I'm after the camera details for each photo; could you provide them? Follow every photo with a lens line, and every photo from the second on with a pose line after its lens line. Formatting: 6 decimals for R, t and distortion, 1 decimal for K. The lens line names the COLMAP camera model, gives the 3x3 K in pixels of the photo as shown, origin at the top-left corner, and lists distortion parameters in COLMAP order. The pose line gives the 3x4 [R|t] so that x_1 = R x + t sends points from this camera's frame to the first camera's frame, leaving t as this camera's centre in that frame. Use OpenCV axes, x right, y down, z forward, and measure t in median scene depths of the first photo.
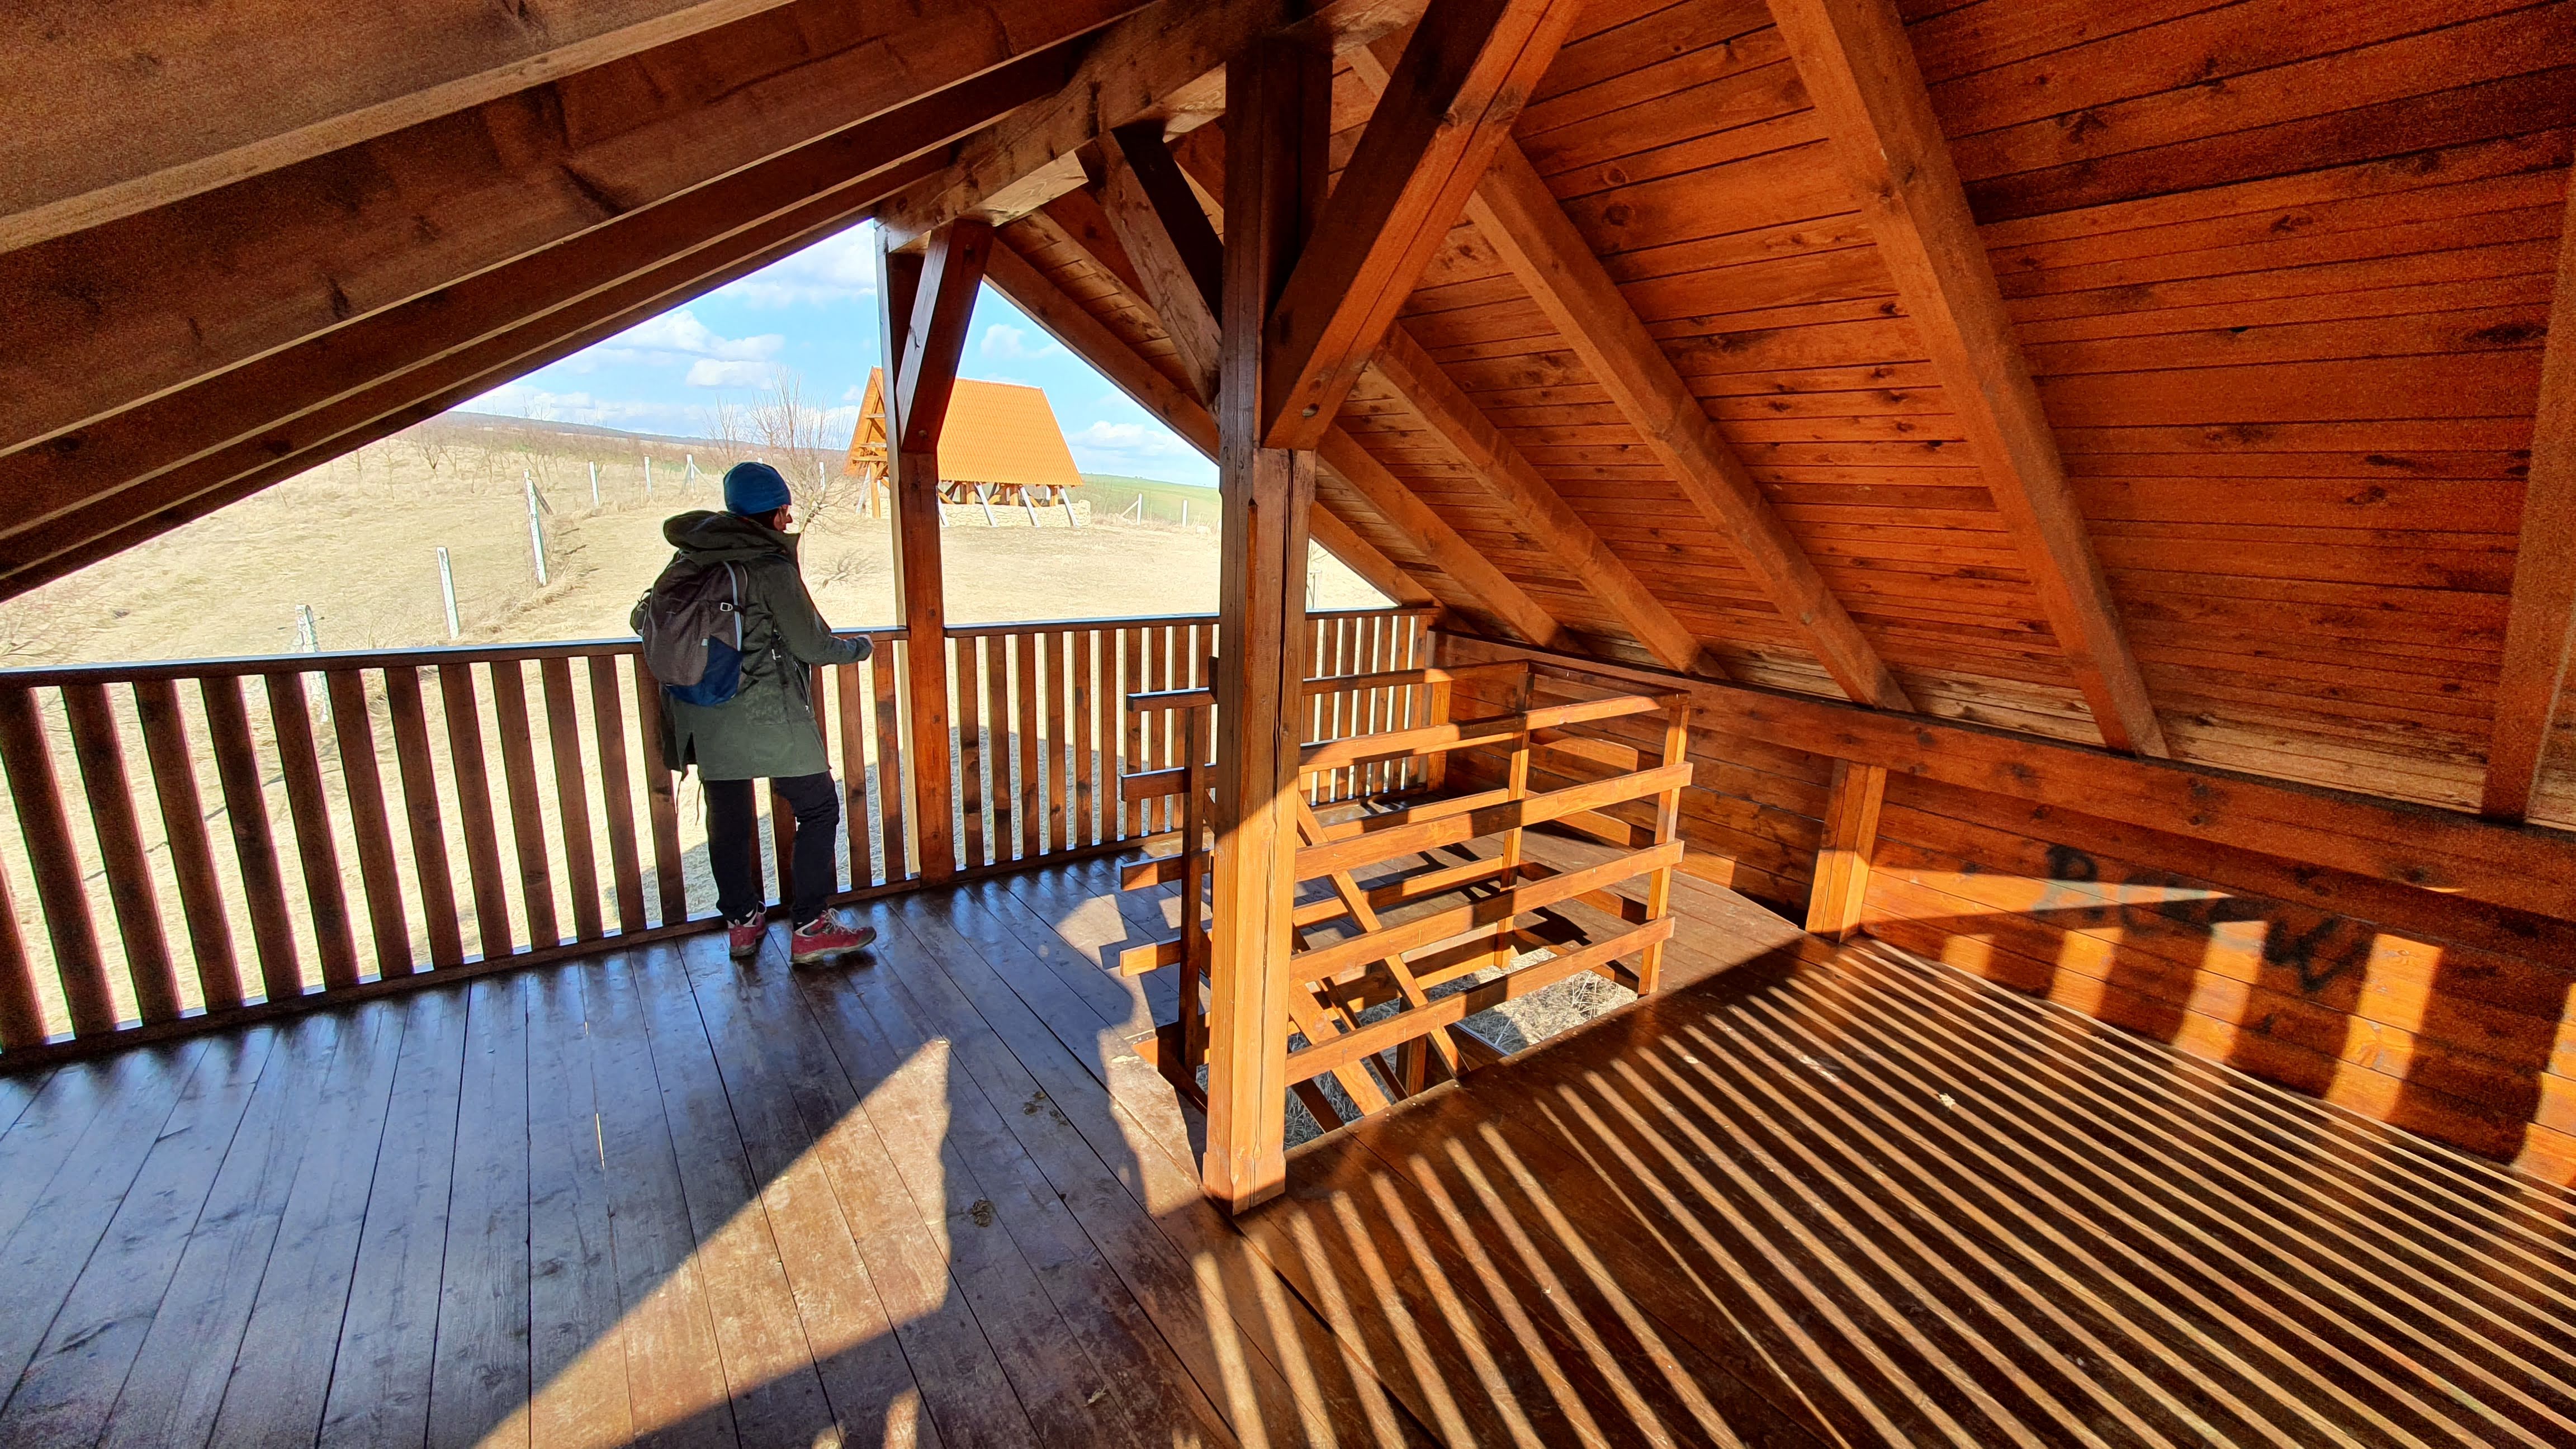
lens RADIAL K [[1003.8, 0, 1288.0], [0, 1003.8, 724.5], [0, 0, 1]] dist [-0.000150, -0.000034]
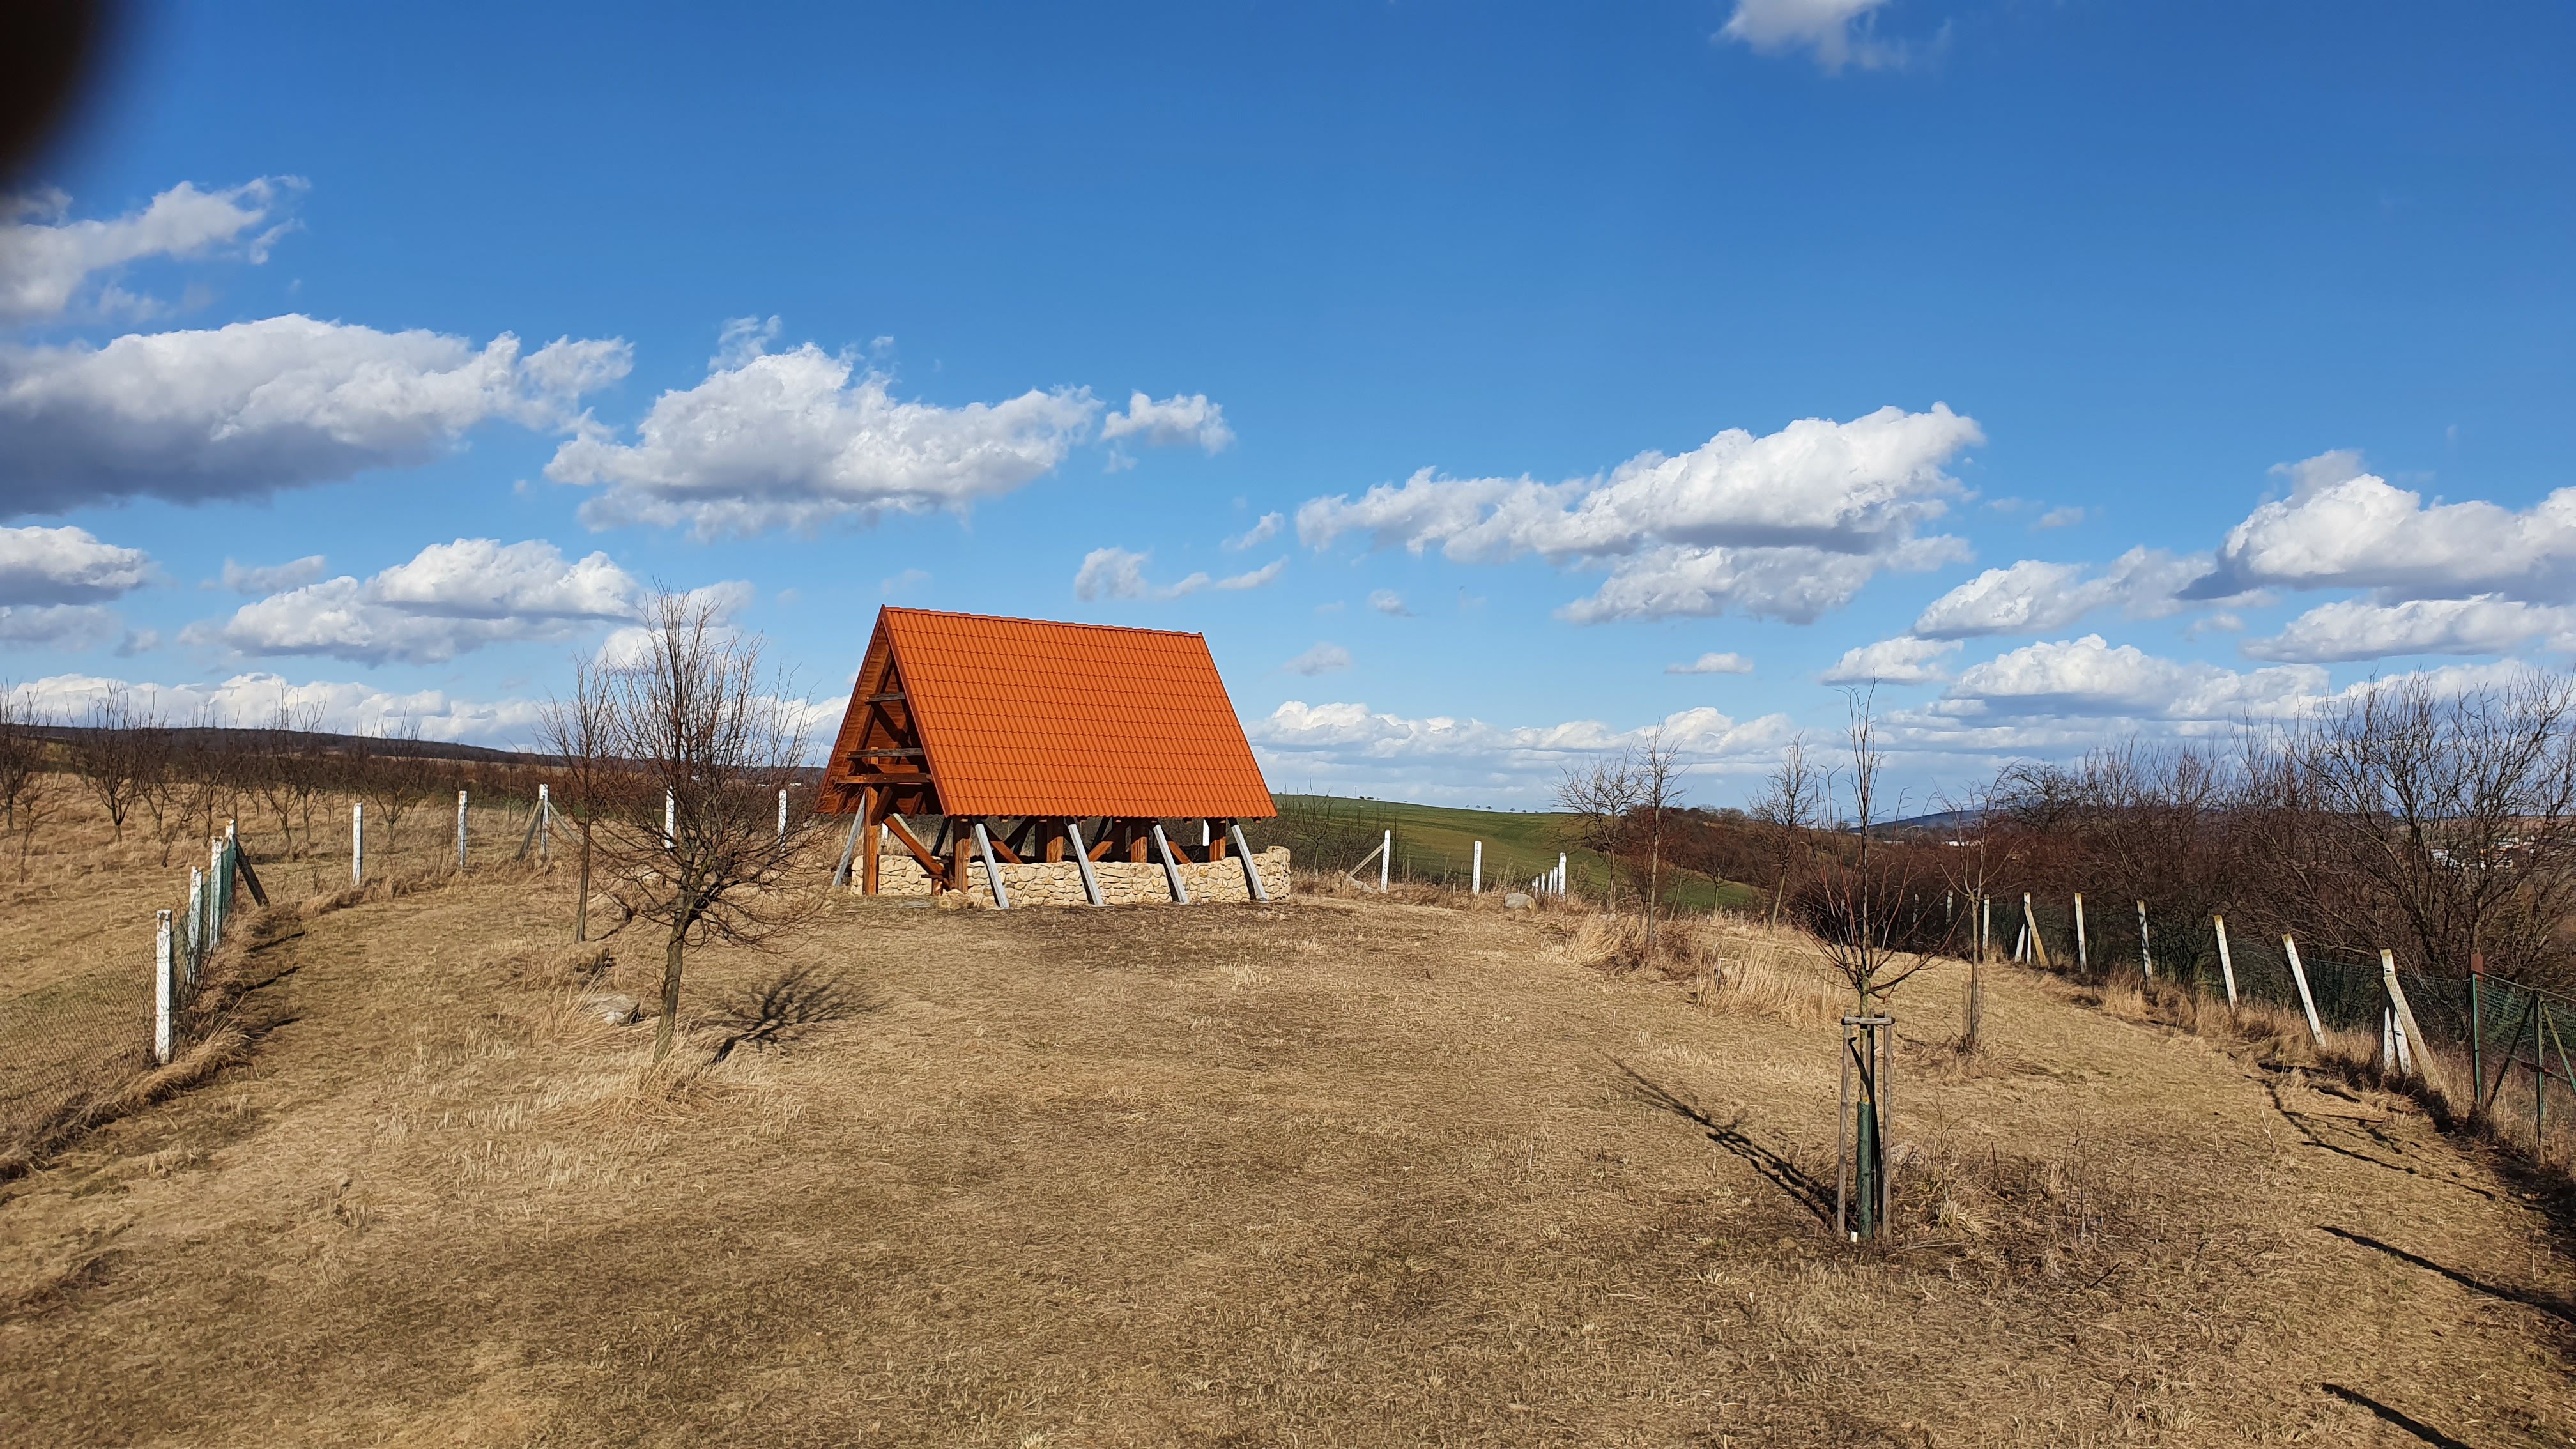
lens RADIAL K [[1937.5, 0, 1288.0], [0, 1937.5, 724.5], [0, 0, 1]] dist [0.001376, -0.000354]
pose [[0.982494, -0.040799, -0.181771, -0.027522], [-0.010554, 0.961968, -0.272959, -0.025974], [0.185994, 0.270099, 0.944697, 0.105450]]
